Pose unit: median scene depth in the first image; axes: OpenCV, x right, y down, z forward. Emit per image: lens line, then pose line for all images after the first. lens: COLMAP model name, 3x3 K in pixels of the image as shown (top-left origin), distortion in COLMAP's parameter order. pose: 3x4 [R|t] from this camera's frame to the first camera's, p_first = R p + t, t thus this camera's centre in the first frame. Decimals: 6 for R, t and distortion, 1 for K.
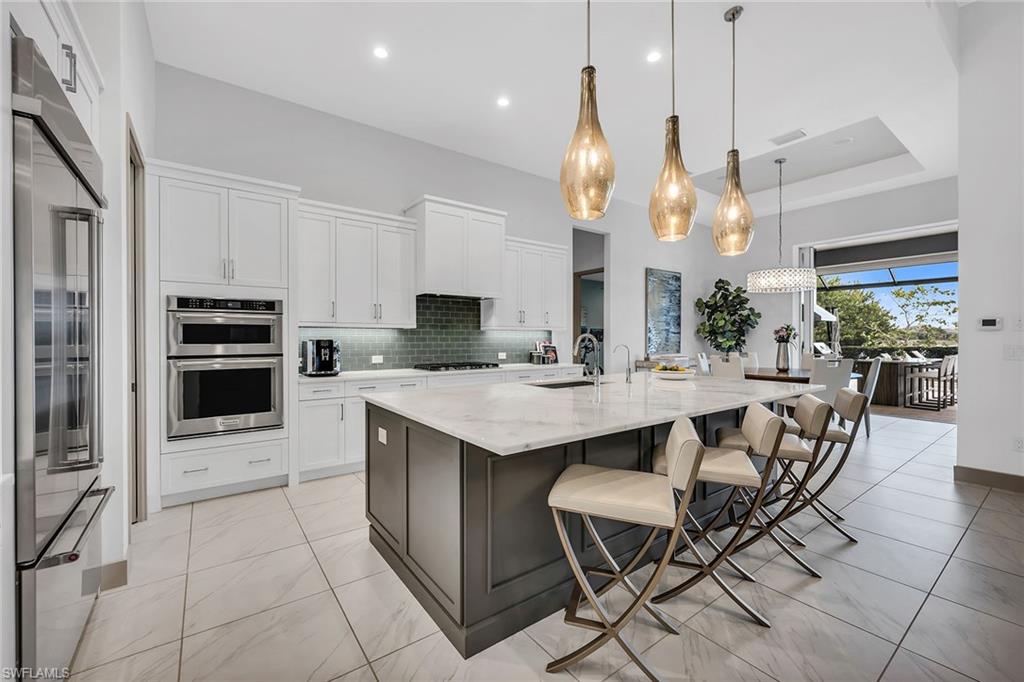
lens RADIAL K [[416.2, 0, 512.0], [0, 416.2, 341.0], [0, 0, 1]] dist [-0.000720, -0.000001]
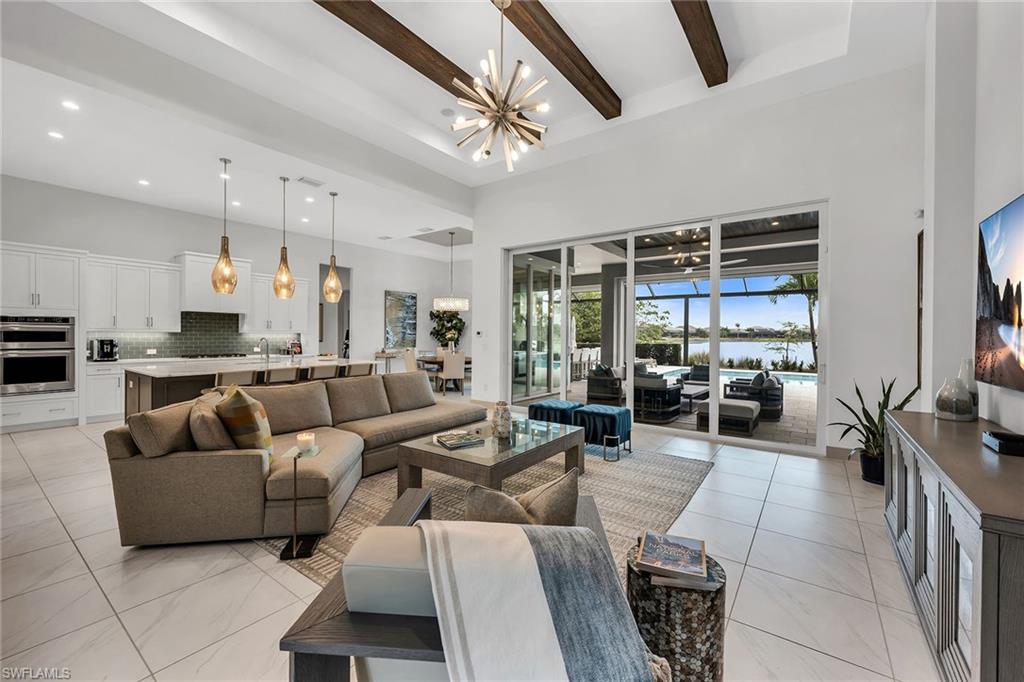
lens RADIAL K [[414.6, 0, 511.9], [0, 414.6, 336.3], [0, 0, 1]] dist [0.000408, 0.000146]
pose [[0.953801, 0.005683, 0.300386, 0.535988], [-0.005044, 0.999983, -0.002905, -0.017485], [-0.300397, 0.001256, 0.953813, -0.960567]]
